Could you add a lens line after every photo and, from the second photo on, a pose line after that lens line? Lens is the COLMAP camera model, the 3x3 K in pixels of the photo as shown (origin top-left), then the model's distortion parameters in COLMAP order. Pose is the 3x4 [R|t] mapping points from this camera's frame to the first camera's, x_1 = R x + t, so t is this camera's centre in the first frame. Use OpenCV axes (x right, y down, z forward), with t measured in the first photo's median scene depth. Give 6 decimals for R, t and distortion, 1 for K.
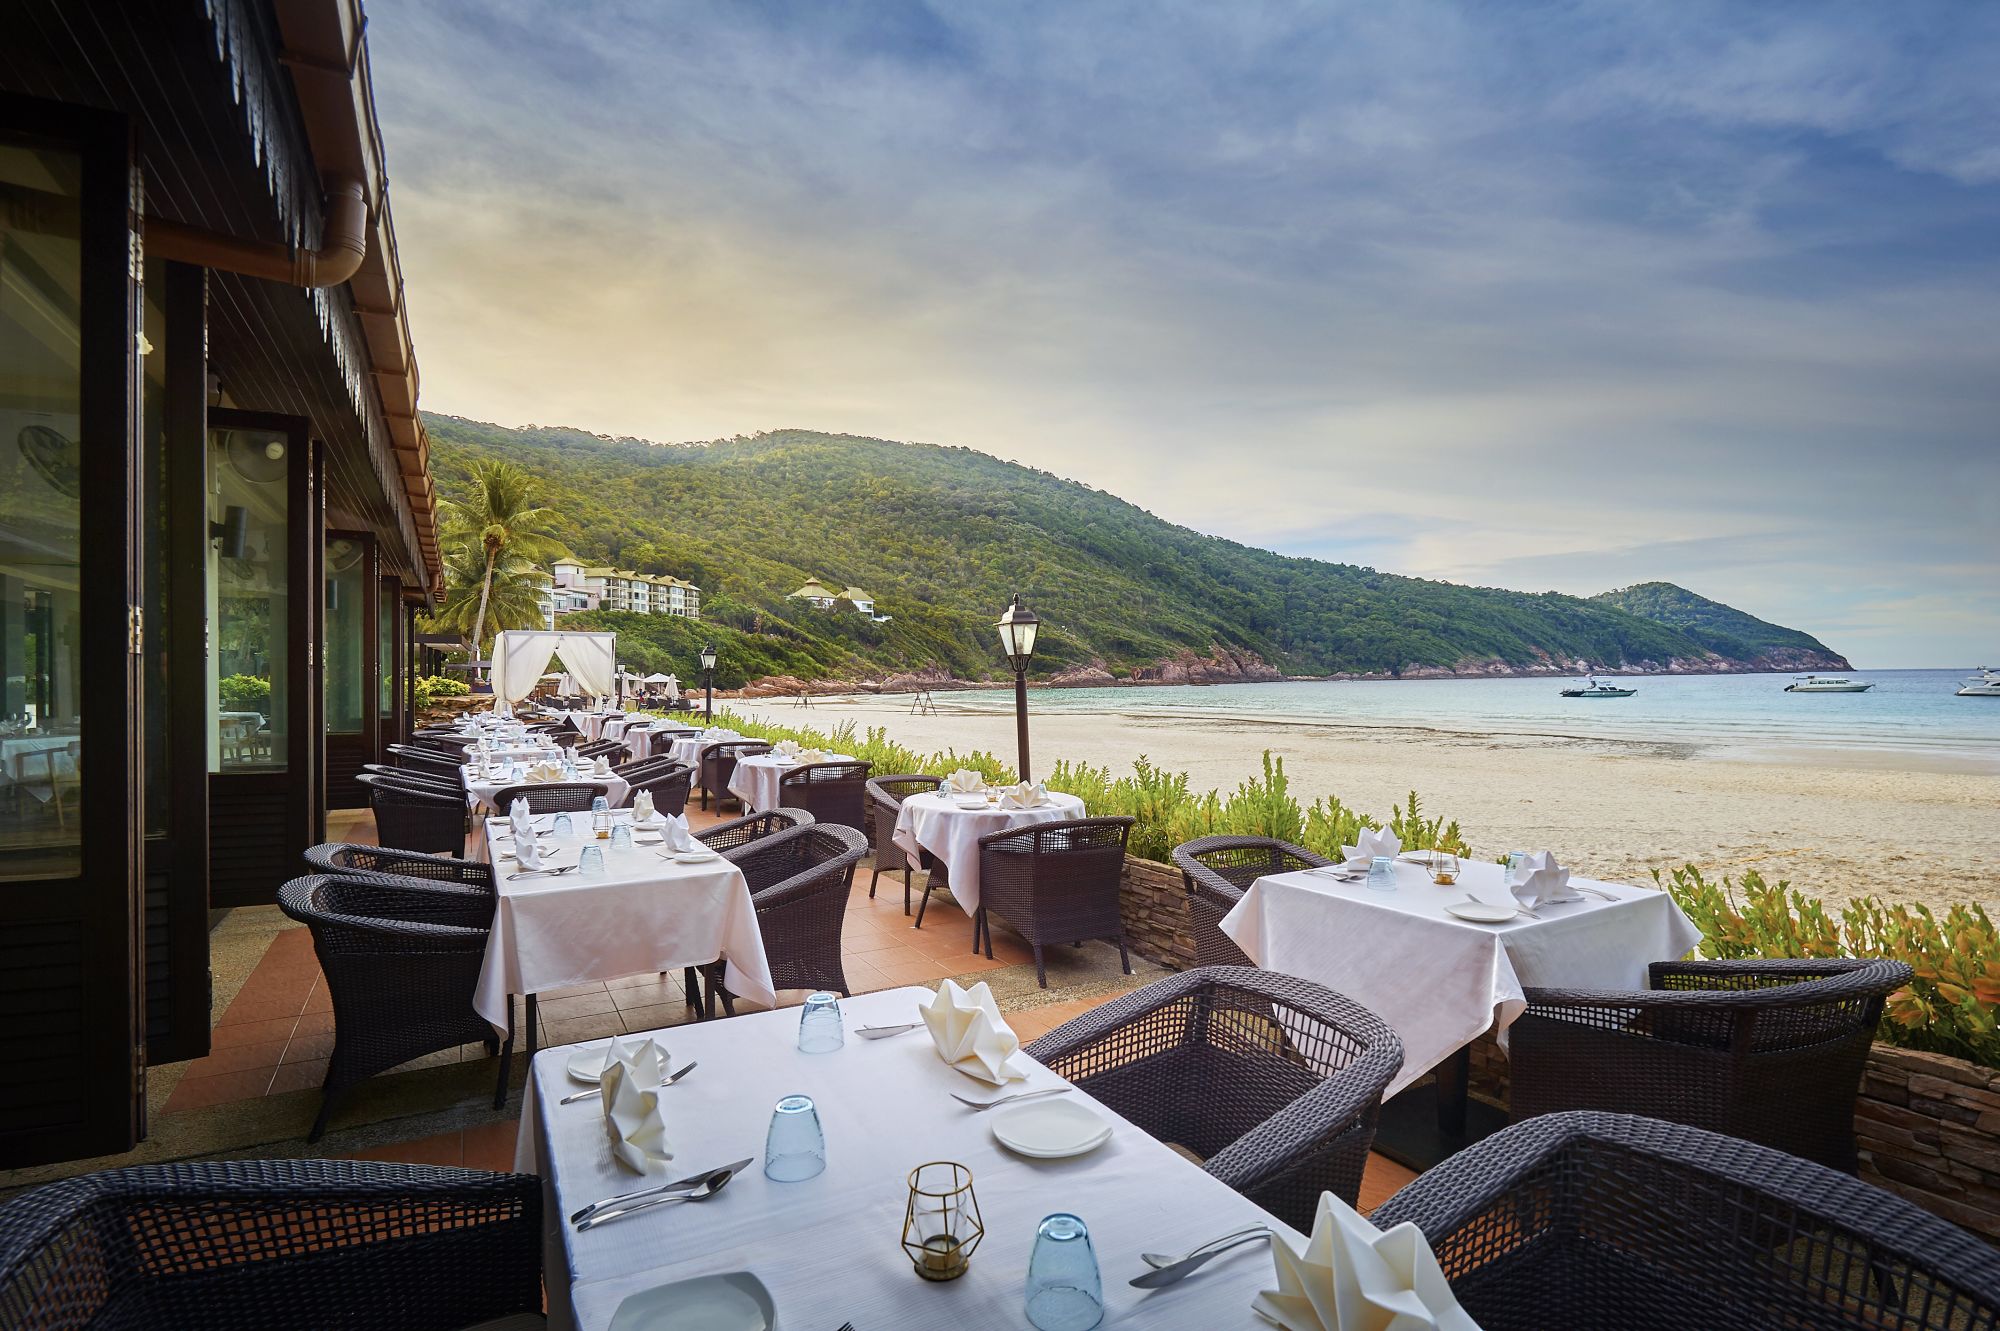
lens RADIAL K [[1033.0, 0, 1005.7], [0, 1033.0, 671.6], [0, 0, 1]] dist [0.000583, 0.000017]
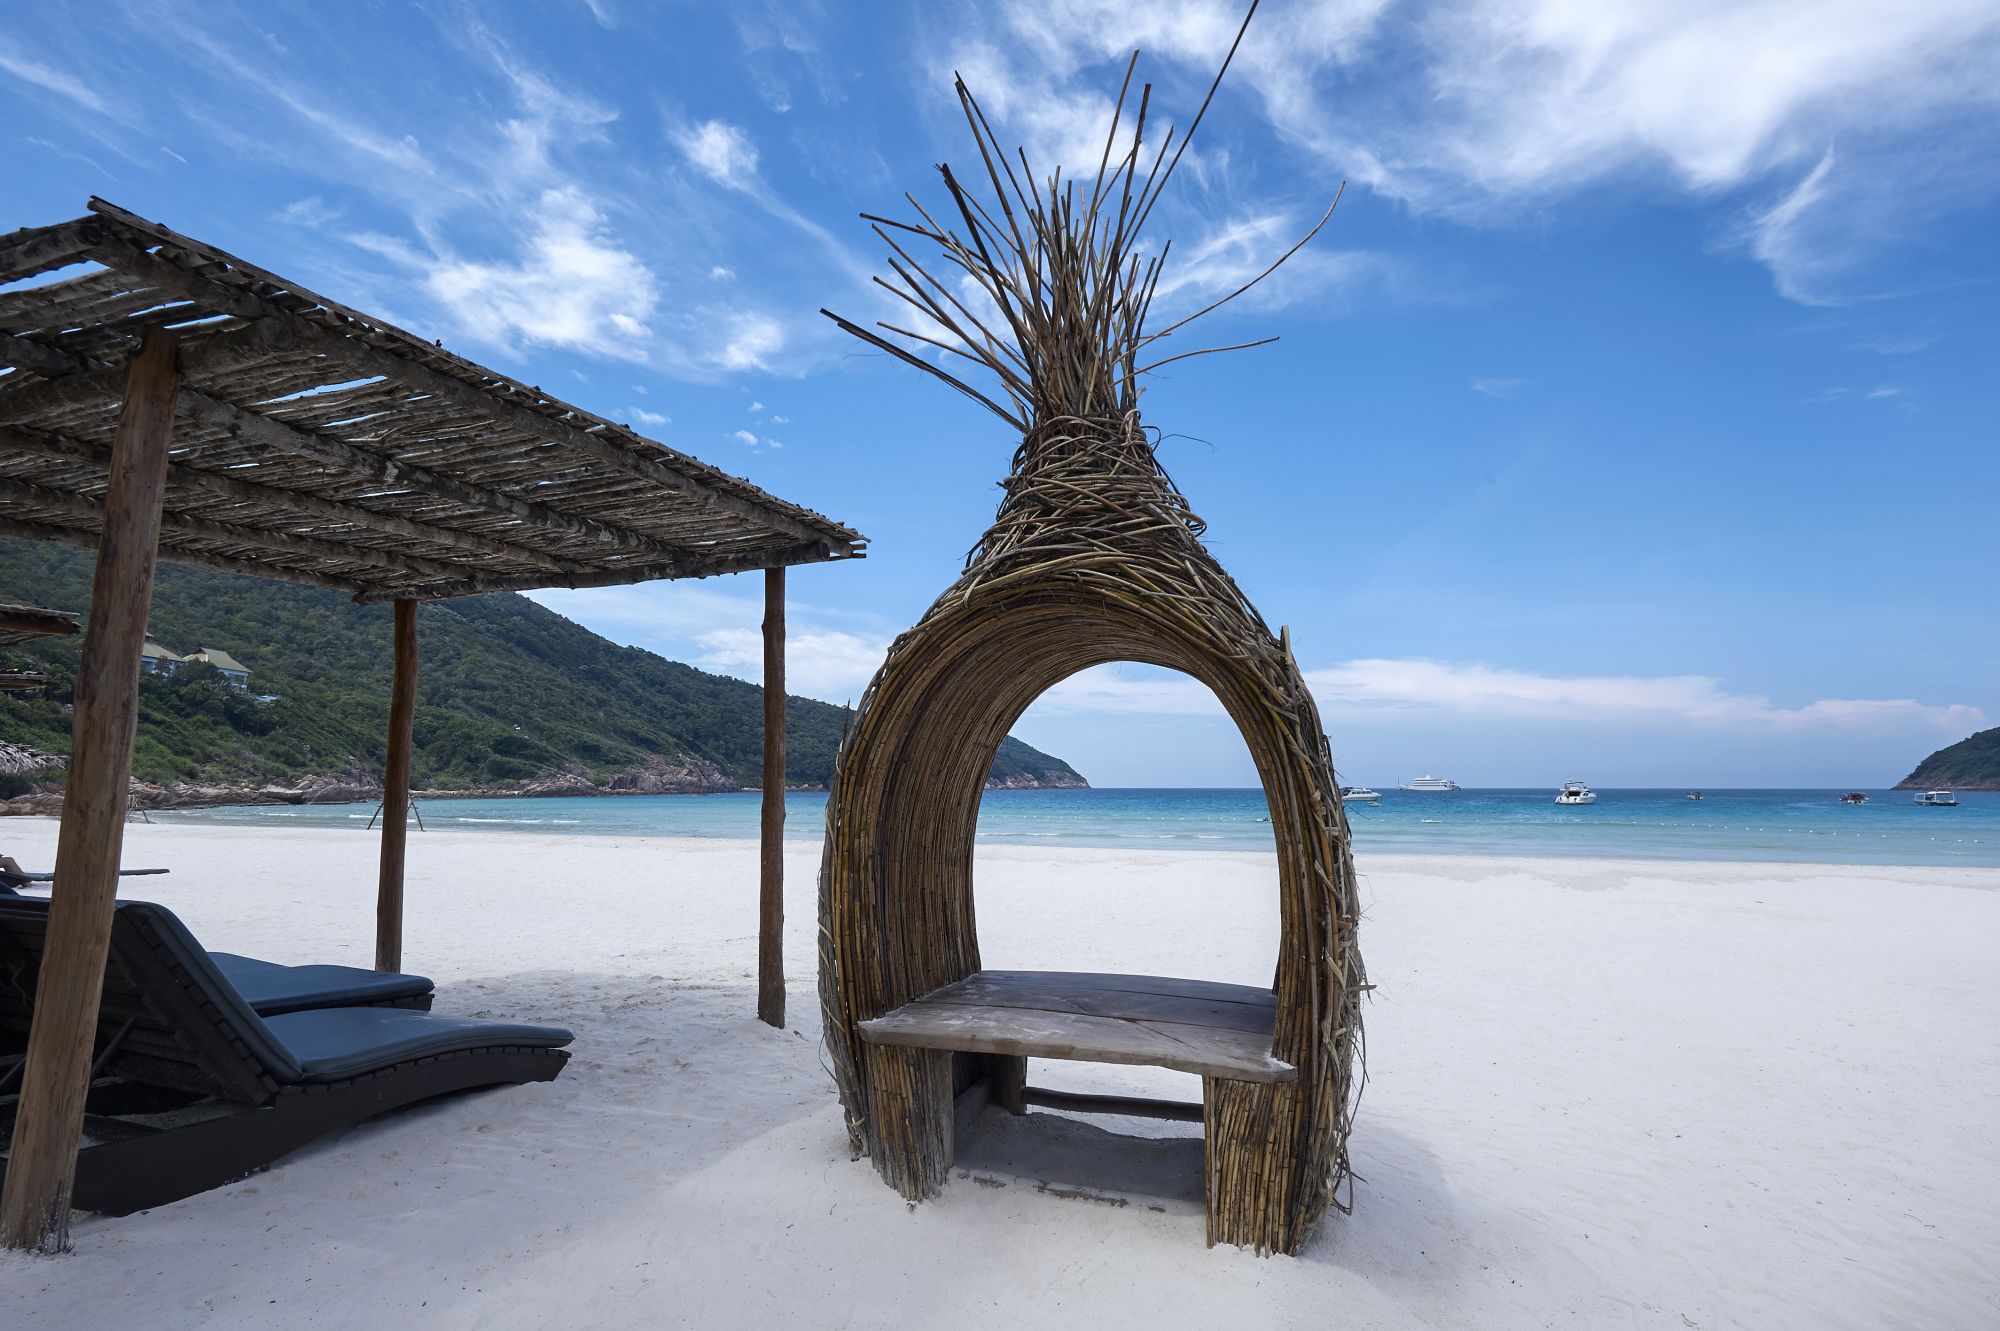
lens RADIAL K [[904.1, 0, 1000.1], [0, 904.1, 670.7], [0, 0, 1]] dist [0.001470, 0.000214]
pose [[0.789062, 0.087524, 0.608046, -0.080805], [-0.008990, 0.991338, -0.131031, 0.005320], [-0.614247, 0.097925, 0.783014, 0.169129]]
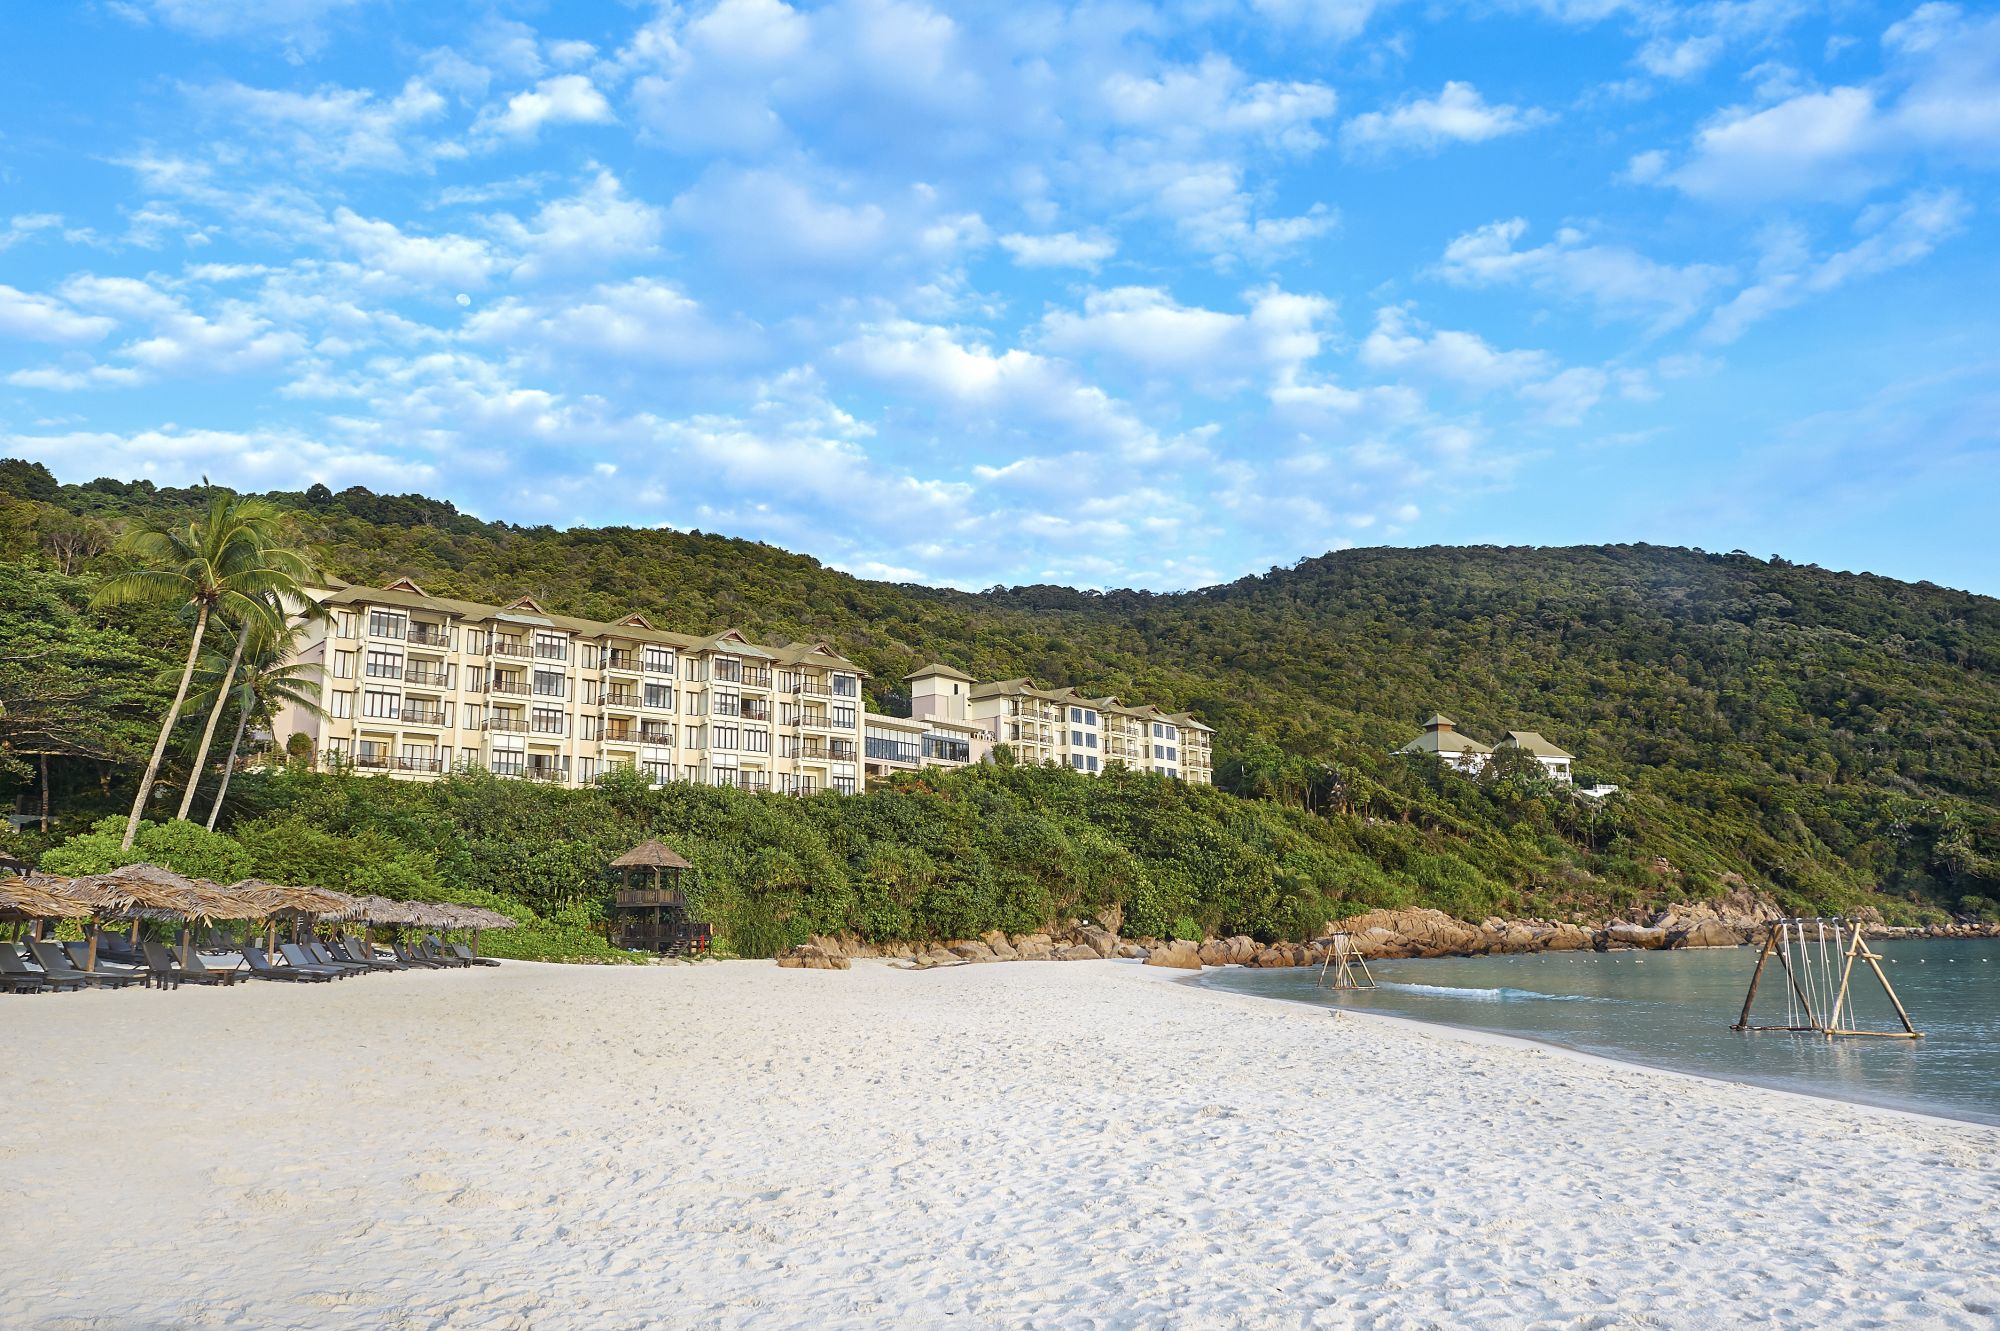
lens RADIAL K [[1347.7, 0, 1001.3], [0, 1347.7, 661.2], [0, 0, 1]] dist [-0.006228, -0.001836]
pose [[0.895580, -0.096407, -0.434330, -0.072738], [0.009686, 0.980234, -0.197607, 0.007031], [0.444795, 0.172766, 0.878811, 0.267035]]
